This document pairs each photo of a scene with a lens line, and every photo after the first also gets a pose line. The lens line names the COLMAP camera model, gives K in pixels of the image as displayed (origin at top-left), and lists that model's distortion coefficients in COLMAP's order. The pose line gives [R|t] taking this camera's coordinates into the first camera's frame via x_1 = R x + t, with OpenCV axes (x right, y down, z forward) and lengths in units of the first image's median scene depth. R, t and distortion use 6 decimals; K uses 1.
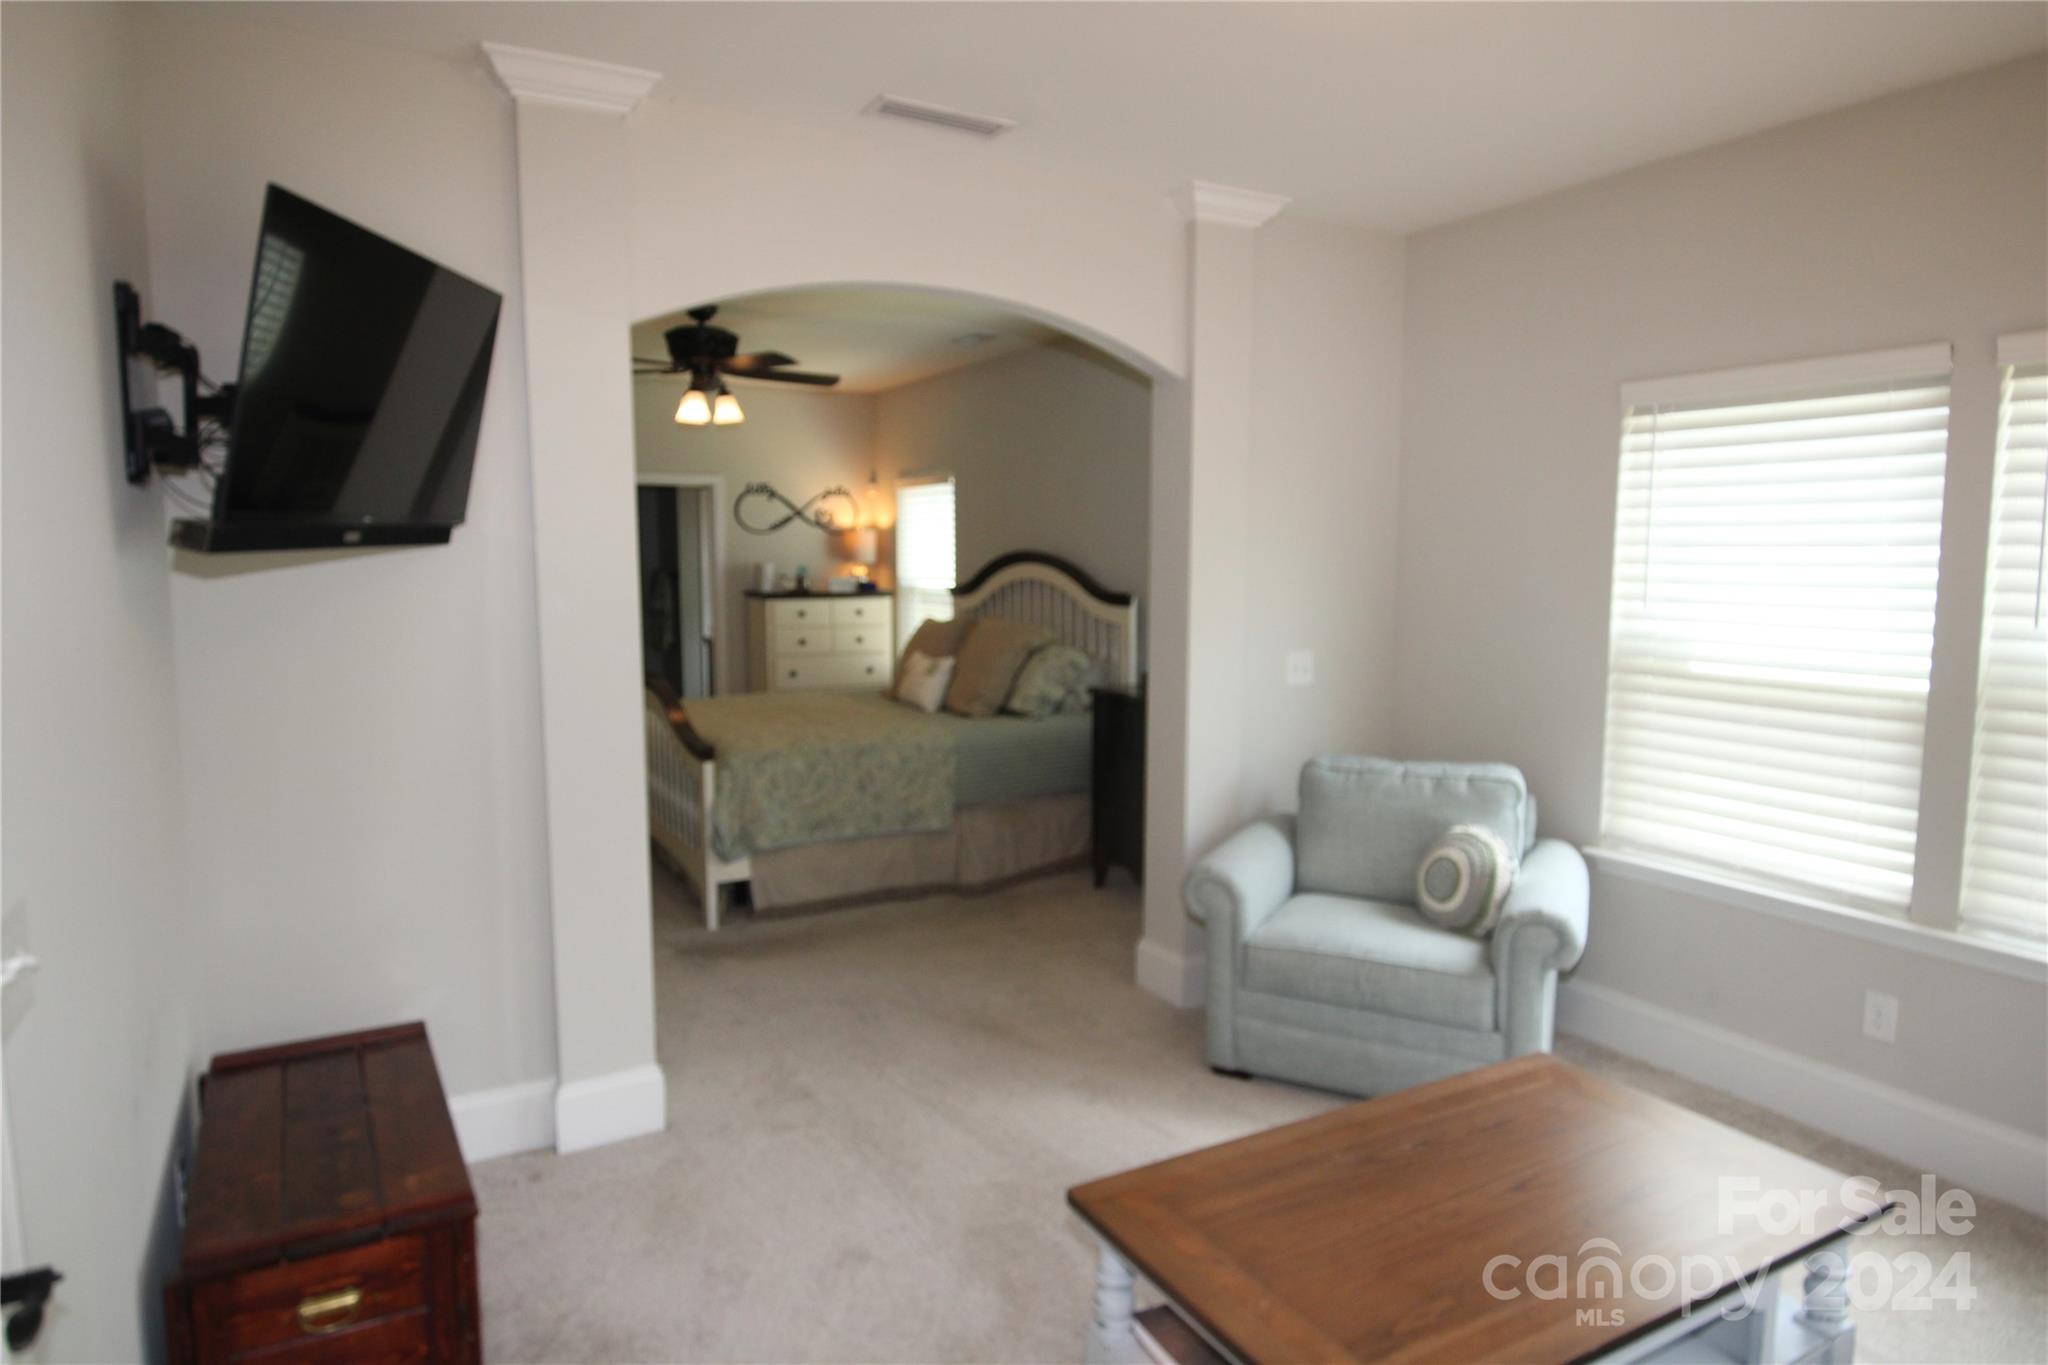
lens RADIAL K [[1187.3, 0, 1024.0], [0, 1187.3, 682.5], [0, 0, 1]] dist [0.031903, -0.037901]
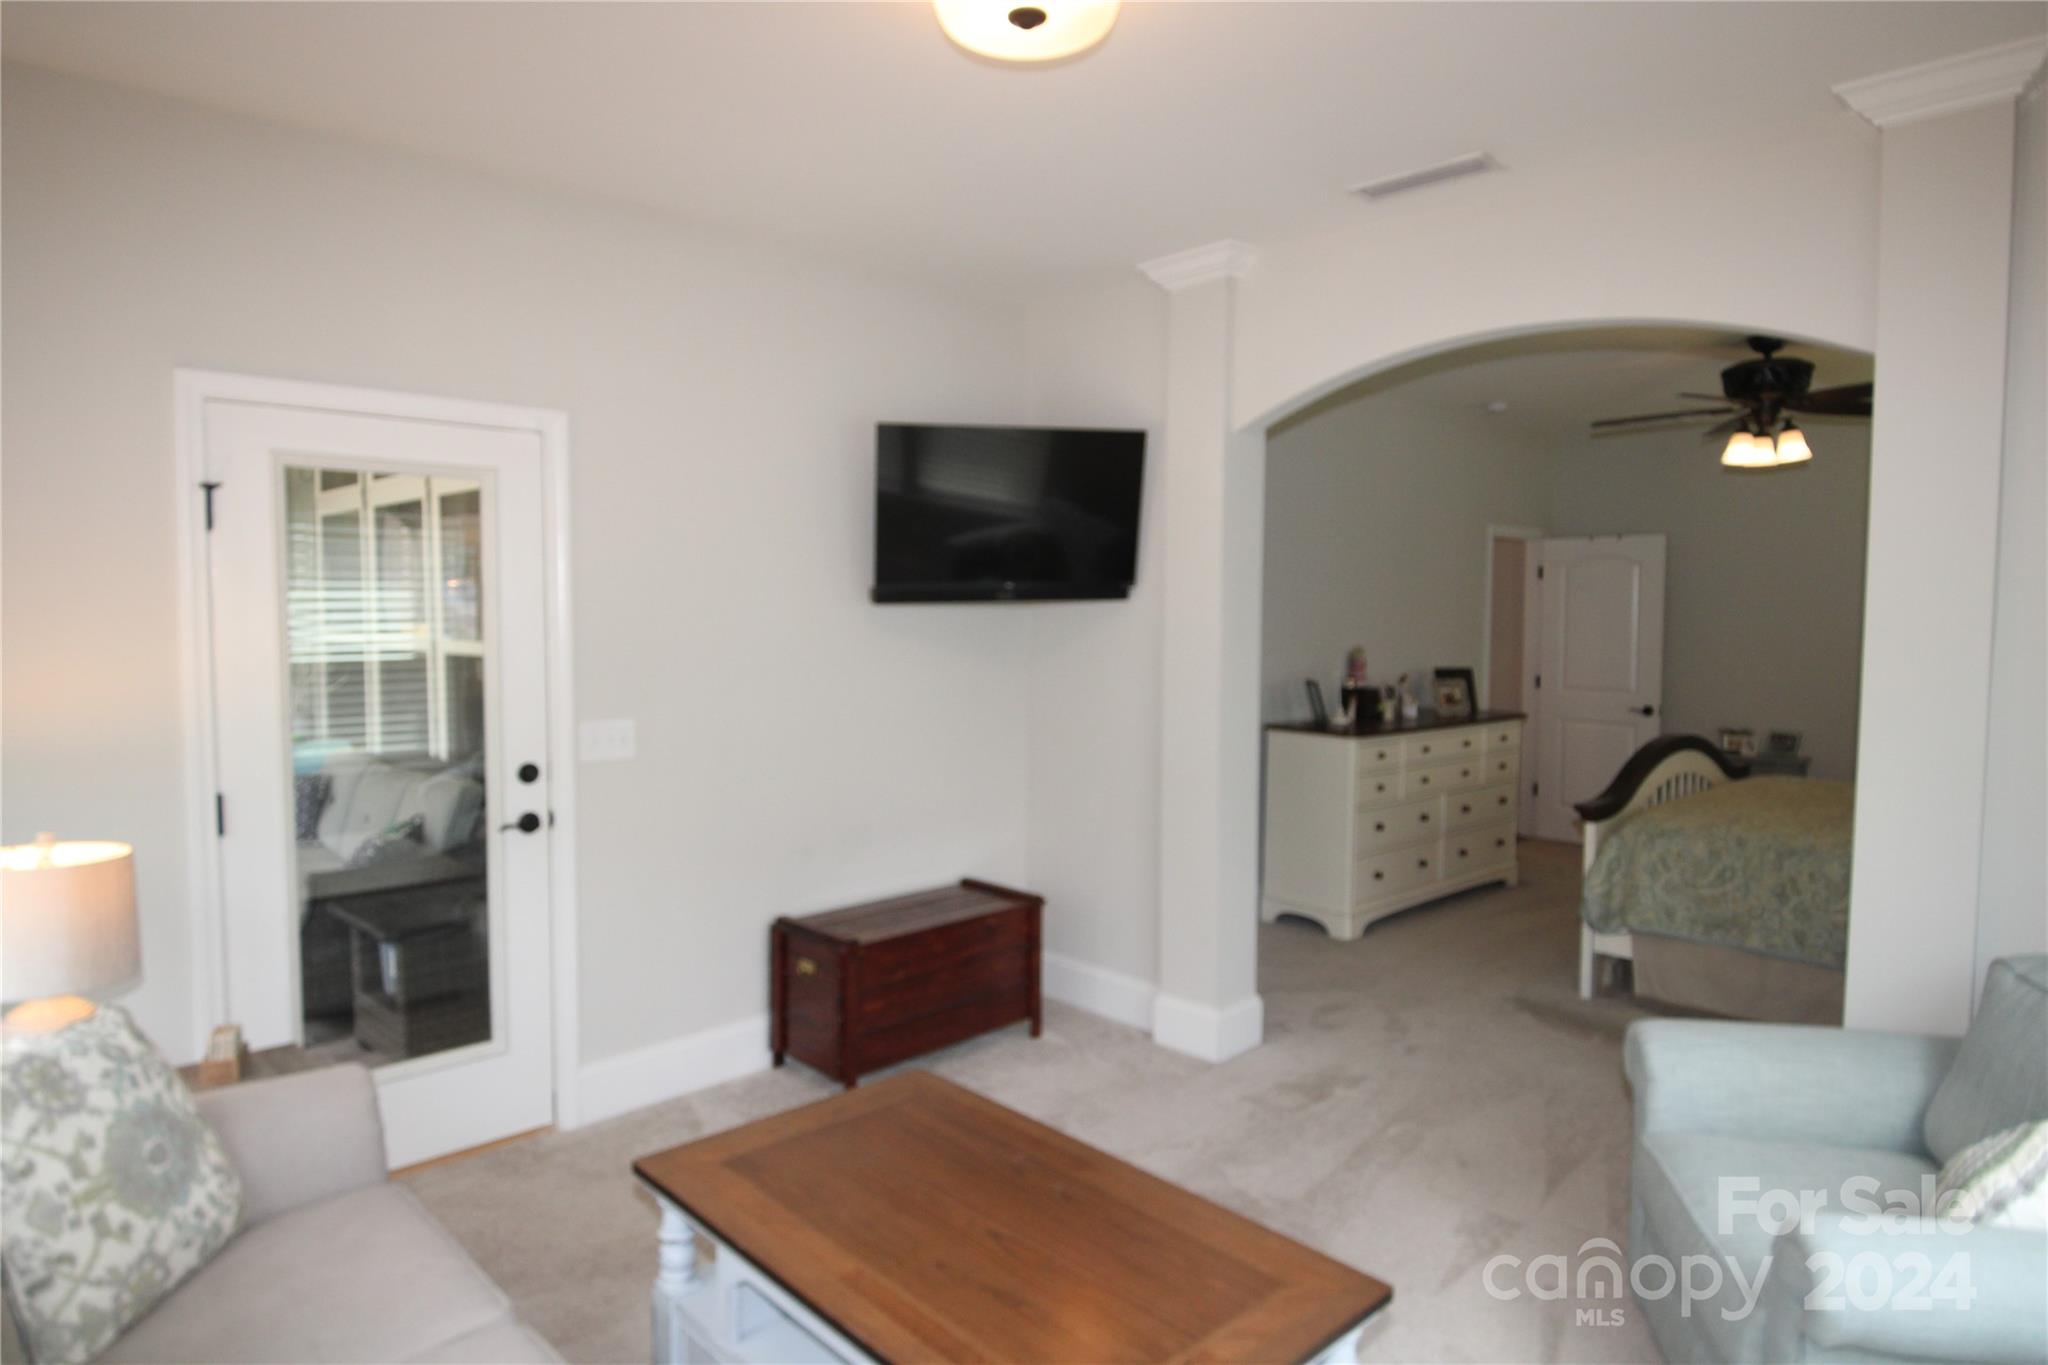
lens RADIAL K [[1187.3, 0, 1024.0], [0, 1187.3, 682.5], [0, 0, 1]] dist [0.031903, -0.037901]
pose [[0.250447, 0.063482, -0.966047, 0.538498], [-0.112753, 0.992970, 0.036020, -0.028937], [0.961542, 0.099904, 0.255844, 0.288580]]
